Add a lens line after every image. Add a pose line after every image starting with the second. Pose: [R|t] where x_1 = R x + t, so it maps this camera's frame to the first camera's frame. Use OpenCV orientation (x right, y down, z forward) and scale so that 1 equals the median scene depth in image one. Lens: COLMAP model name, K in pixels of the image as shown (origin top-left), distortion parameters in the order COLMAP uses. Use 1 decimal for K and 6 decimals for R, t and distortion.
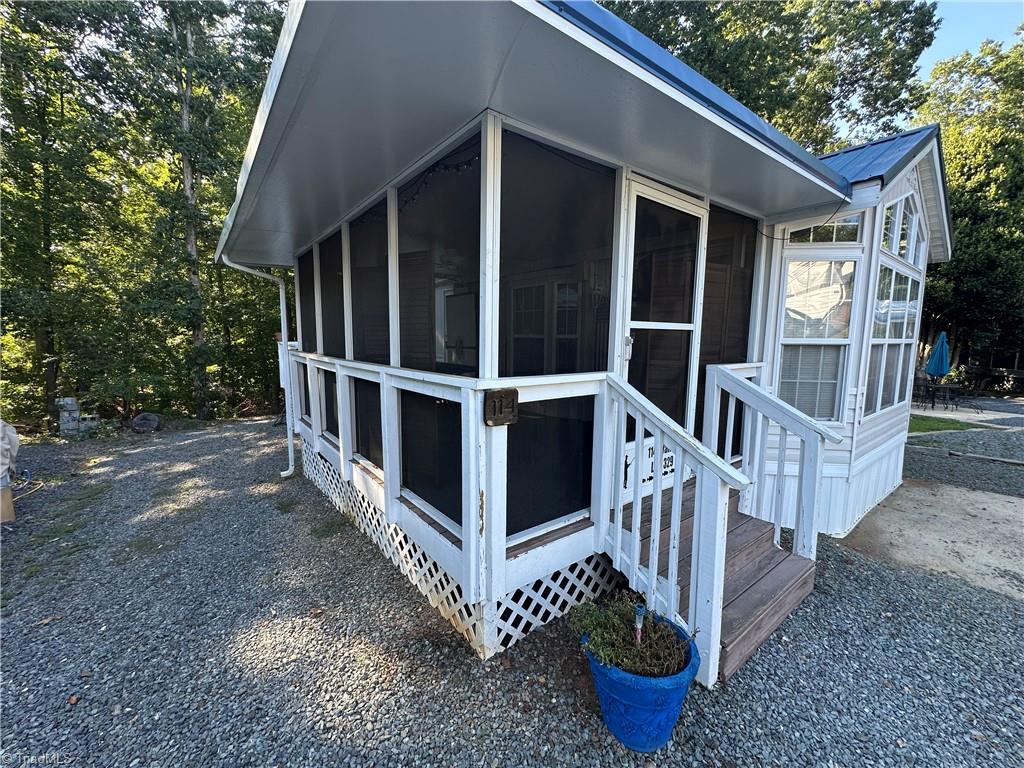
lens RADIAL K [[409.8, 0, 508.6], [0, 409.8, 383.5], [0, 0, 1]] dist [-0.002444, -0.000124]
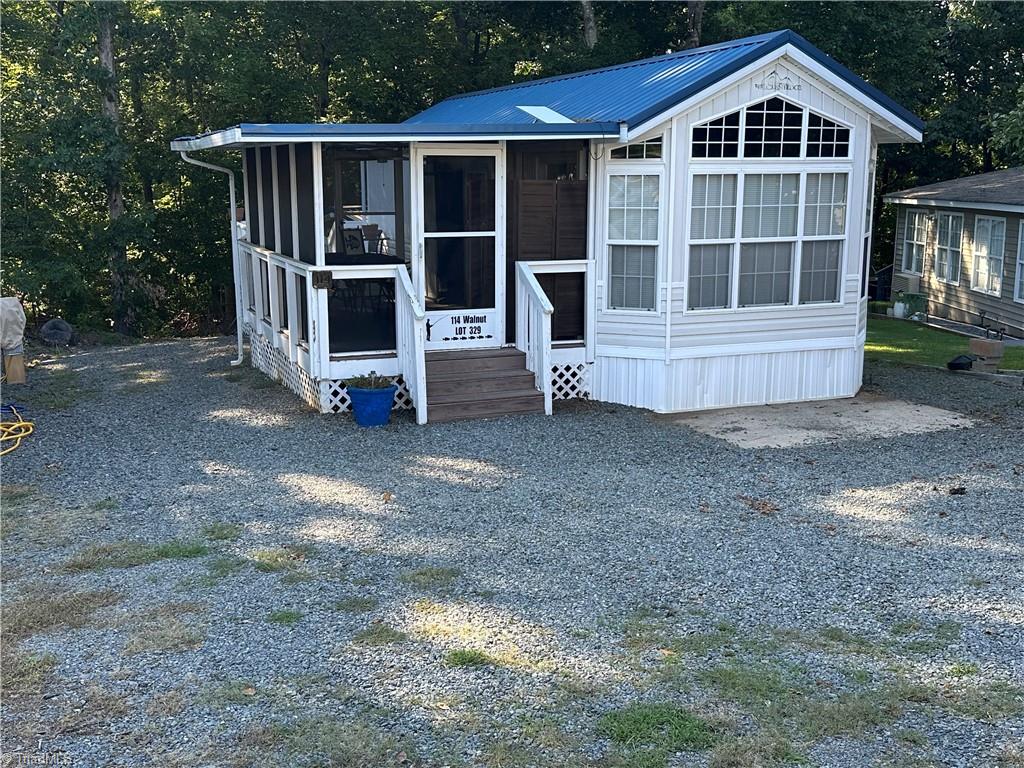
lens RADIAL K [[1112.0, 0, 504.1], [0, 1112.0, 386.9], [0, 0, 1]] dist [0.102727, 0.000000]
pose [[0.960912, 0.044915, -0.273185, 1.546510], [-0.024416, 0.996656, 0.077981, 0.085116], [0.275774, -0.068262, 0.958796, -2.669882]]
